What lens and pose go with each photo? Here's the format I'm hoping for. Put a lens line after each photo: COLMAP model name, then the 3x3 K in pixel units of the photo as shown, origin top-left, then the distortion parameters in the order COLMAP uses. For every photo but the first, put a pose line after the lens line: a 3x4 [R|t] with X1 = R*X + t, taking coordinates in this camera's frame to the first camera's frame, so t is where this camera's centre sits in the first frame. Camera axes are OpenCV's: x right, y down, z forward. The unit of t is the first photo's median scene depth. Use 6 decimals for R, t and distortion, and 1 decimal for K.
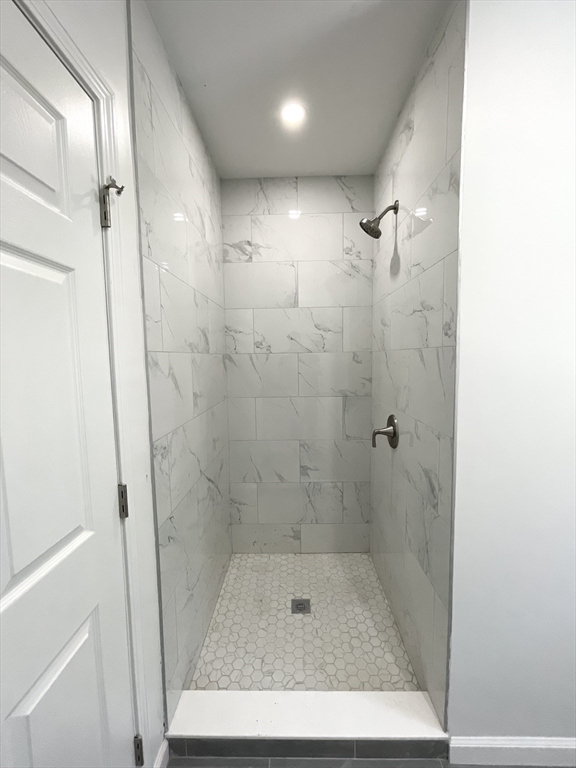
lens RADIAL K [[312.8, 0, 288.4], [0, 312.8, 381.8], [0, 0, 1]] dist [-0.002123, 0.000176]
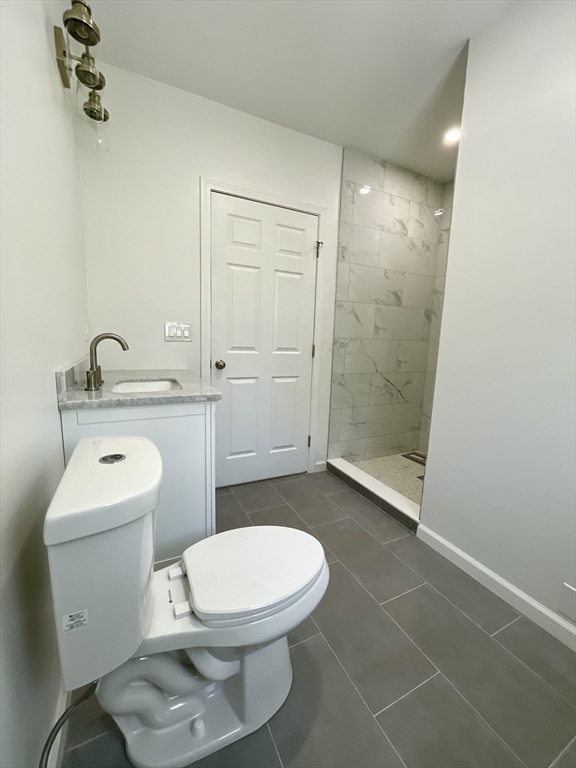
lens RADIAL K [[312.8, 0, 292.4], [0, 312.8, 383.3], [0, 0, 1]] dist [-0.002123, 0.000176]
pose [[0.479387, 0.181332, -0.858665, 1.313962], [-0.118454, 0.982837, 0.141423, 0.193667], [0.869573, 0.033916, 0.492639, -0.417368]]
